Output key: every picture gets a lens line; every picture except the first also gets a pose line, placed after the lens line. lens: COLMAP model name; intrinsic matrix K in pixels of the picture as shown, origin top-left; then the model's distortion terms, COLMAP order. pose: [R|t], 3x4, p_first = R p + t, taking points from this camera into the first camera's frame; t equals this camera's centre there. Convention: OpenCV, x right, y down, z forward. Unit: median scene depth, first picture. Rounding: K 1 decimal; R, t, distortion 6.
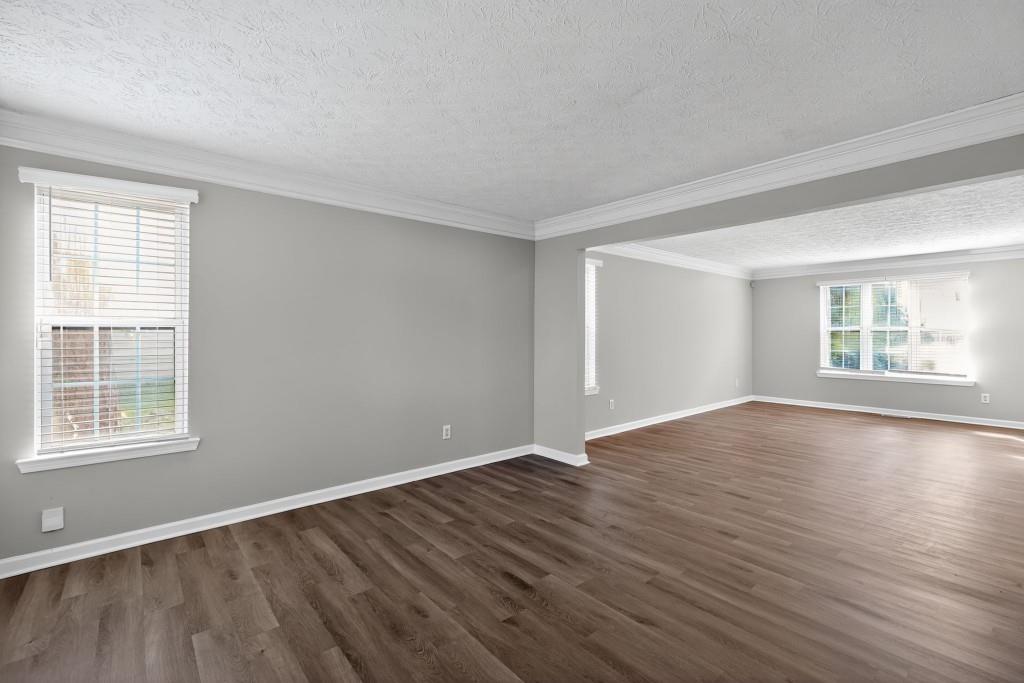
lens RADIAL K [[451.3, 0, 514.0], [0, 451.3, 334.0], [0, 0, 1]] dist [-0.013677, 0.000678]
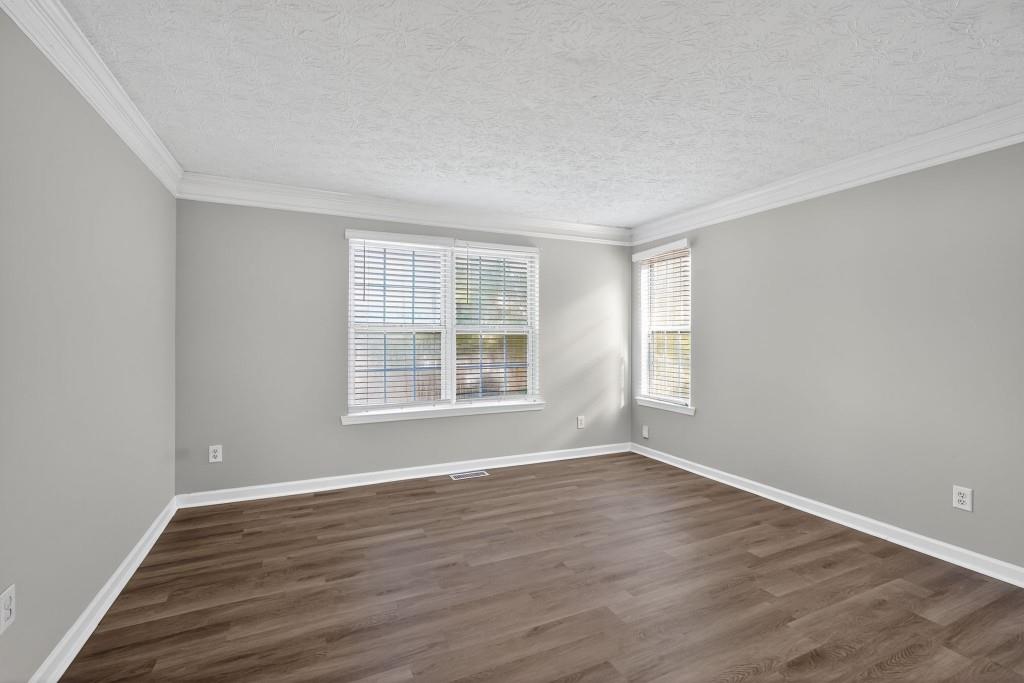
lens RADIAL K [[451.3, 0, 514.0], [0, 451.3, 334.0], [0, 0, 1]] dist [-0.013677, 0.000678]
pose [[-0.263958, -0.003870, -0.964526, 0.785729], [-0.004237, 0.999987, -0.002853, 0.000753], [0.964525, 0.003334, -0.263971, 0.764227]]
